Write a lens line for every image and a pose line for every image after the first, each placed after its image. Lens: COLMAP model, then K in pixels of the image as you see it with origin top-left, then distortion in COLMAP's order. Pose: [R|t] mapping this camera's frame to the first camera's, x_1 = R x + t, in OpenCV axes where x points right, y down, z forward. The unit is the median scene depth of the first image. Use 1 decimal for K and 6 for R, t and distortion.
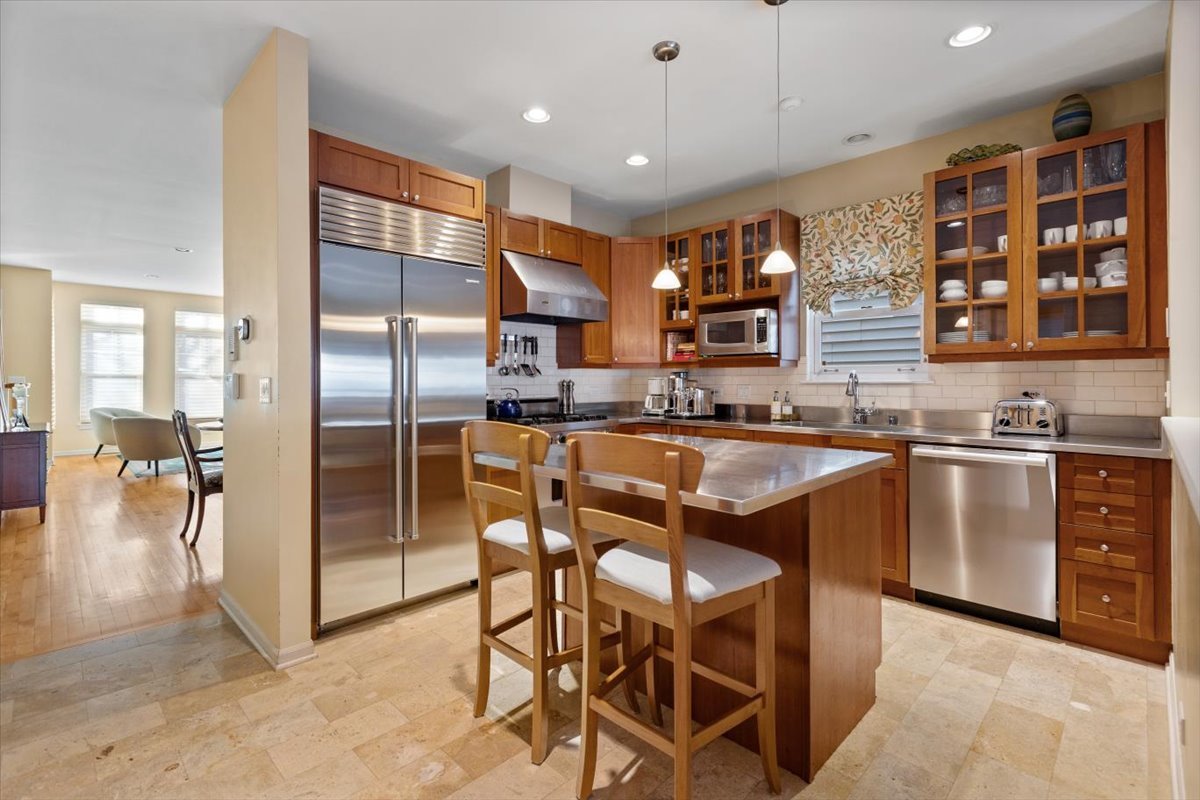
lens RADIAL K [[551.9, 0, 595.1], [0, 551.9, 382.3], [0, 0, 1]] dist [-0.002442, -0.000864]
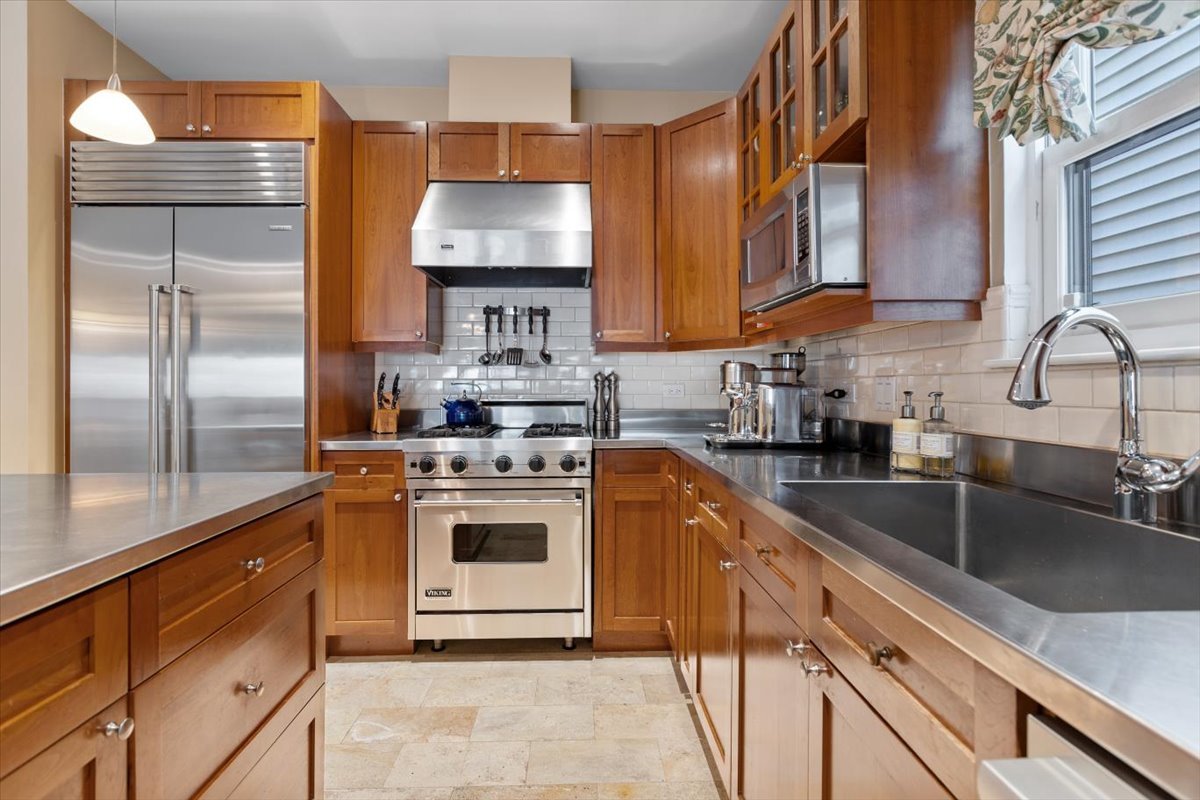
lens RADIAL K [[563.0, 0, 591.5], [0, 563.0, 383.1], [0, 0, 1]] dist [-0.010663, 0.000172]
pose [[0.730043, -0.001204, -0.683400, 0.376893], [0.000594, 0.999999, -0.001127, 0.009685], [0.683401, 0.000417, 0.730043, 0.515474]]
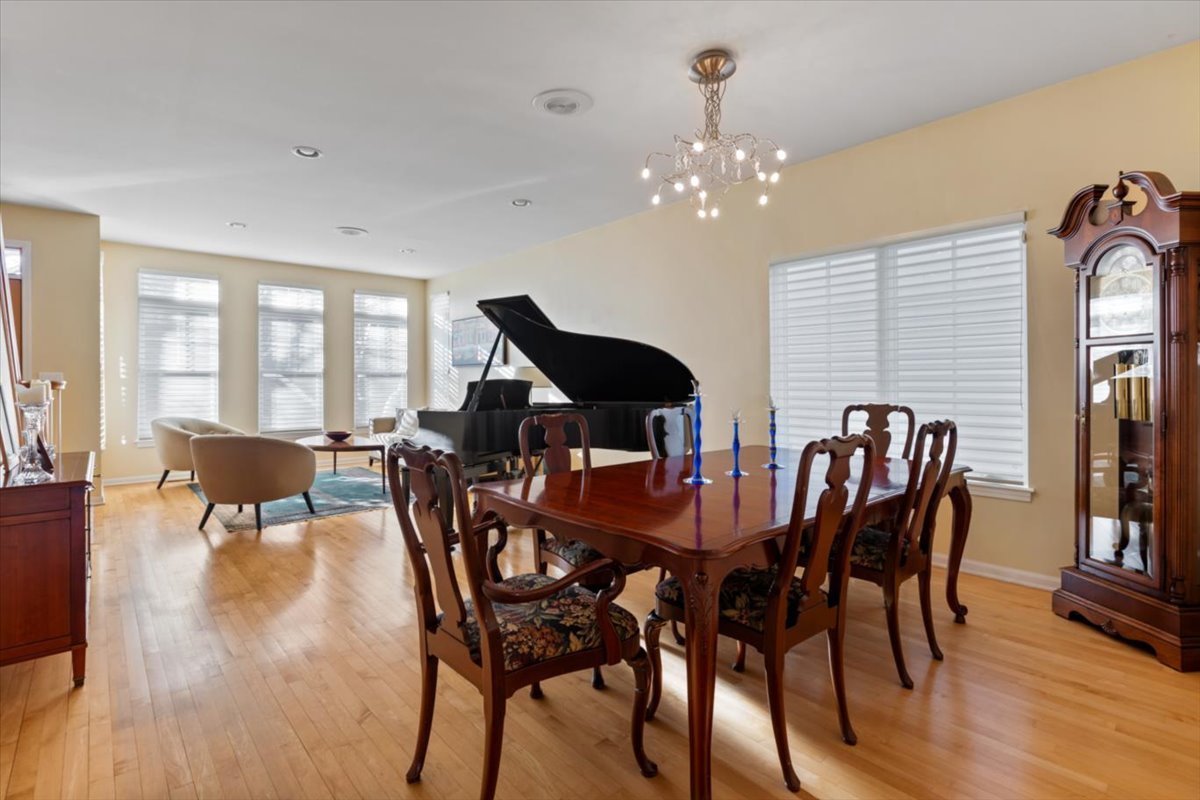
lens RADIAL K [[563.0, 0, 591.5], [0, 563.0, 383.1], [0, 0, 1]] dist [-0.010663, 0.000172]
pose [[0.998213, -0.004113, -0.059609, -0.572304], [0.003918, 0.999987, -0.003383, 0.012253], [0.059622, 0.003143, 0.998216, 0.584170]]
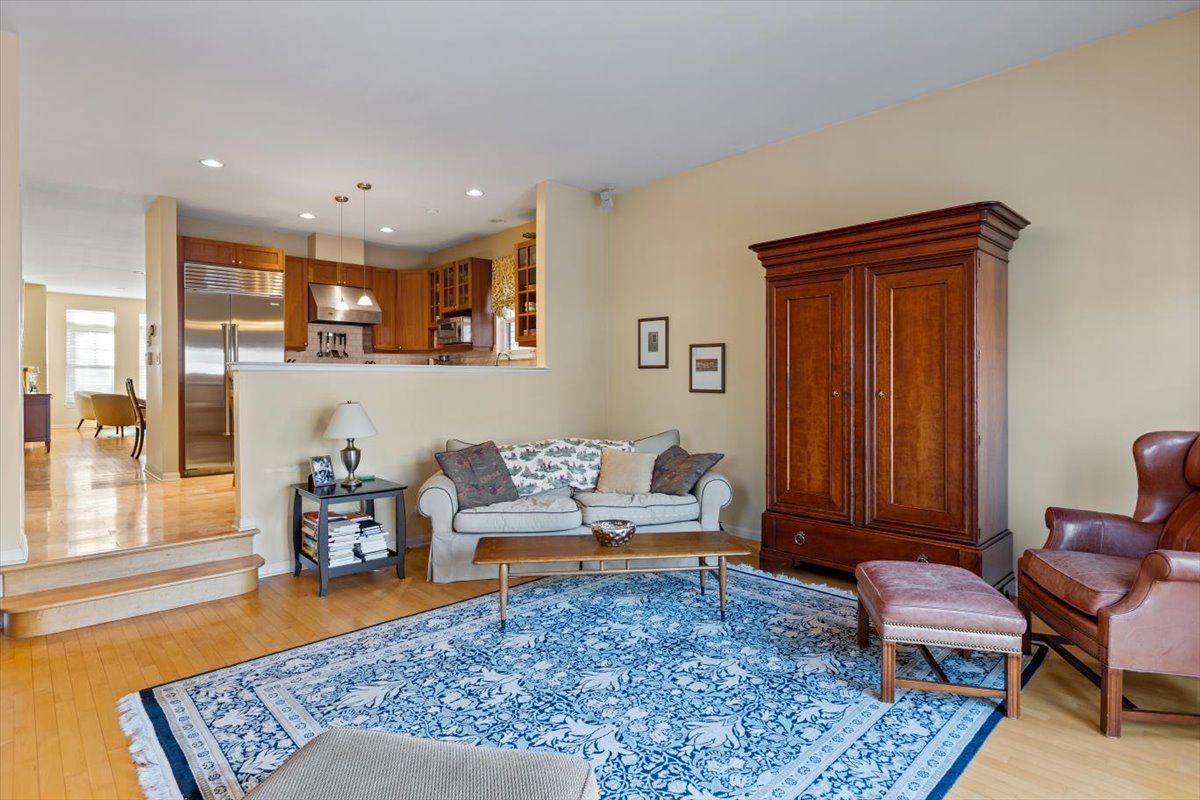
lens RADIAL K [[619.0, 0, 595.4], [0, 619.0, 391.6], [0, 0, 1]] dist [-0.004964, -0.000471]
pose [[0.999439, -0.000485, -0.033482, 0.648737], [0.000809, 0.999953, 0.009677, 0.066939], [0.033476, -0.009698, 0.999392, -0.741164]]
